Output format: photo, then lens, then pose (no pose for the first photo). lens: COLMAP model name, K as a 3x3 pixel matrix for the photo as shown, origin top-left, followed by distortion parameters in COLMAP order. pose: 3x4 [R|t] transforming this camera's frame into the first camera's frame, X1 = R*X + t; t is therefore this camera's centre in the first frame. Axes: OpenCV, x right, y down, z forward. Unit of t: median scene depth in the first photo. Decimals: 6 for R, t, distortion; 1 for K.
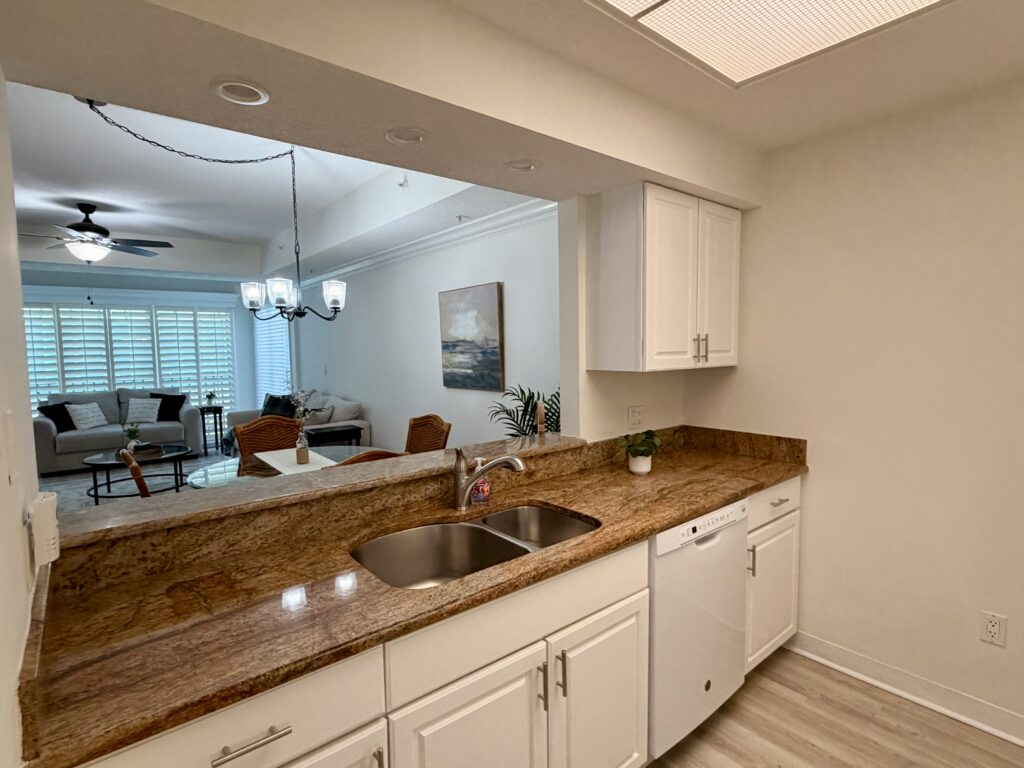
lens RADIAL K [[518.5, 0, 512.0], [0, 518.5, 384.0], [0, 0, 1]] dist [-0.000233, 0.000035]
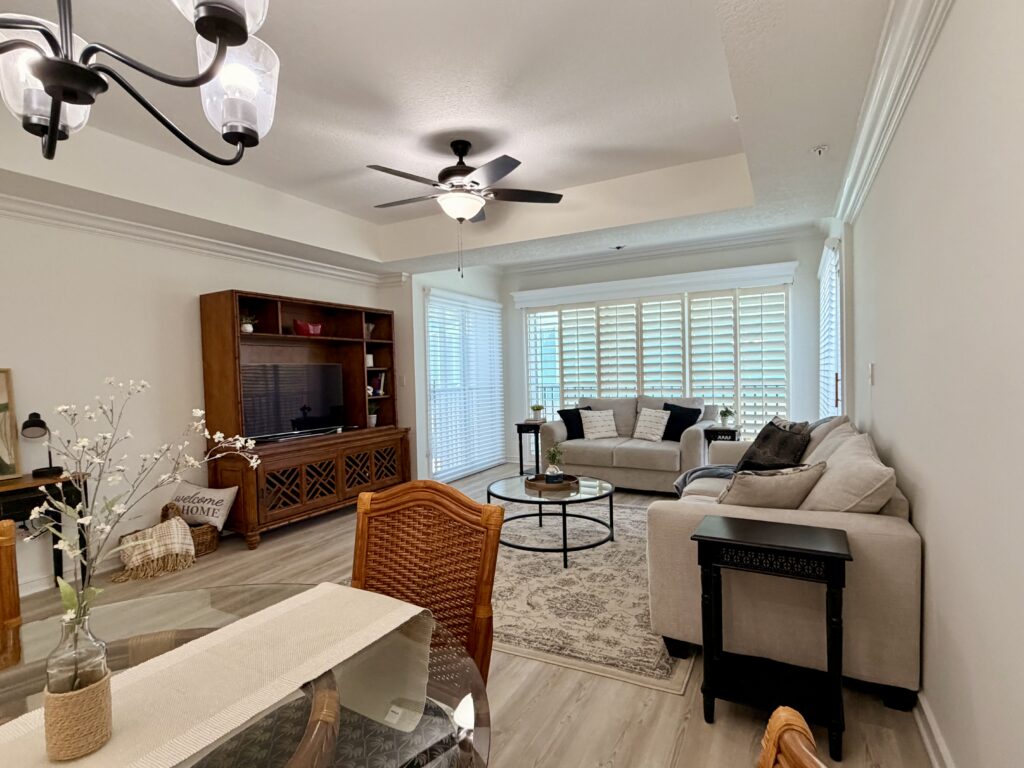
lens RADIAL K [[518.5, 0, 512.0], [0, 518.5, 384.0], [0, 0, 1]] dist [-0.000233, 0.000035]
pose [[0.386134, 0.029830, -0.921960, -0.063190], [-0.048518, 0.998750, 0.011994, -0.009555], [0.921166, 0.040100, 0.387099, 0.490358]]
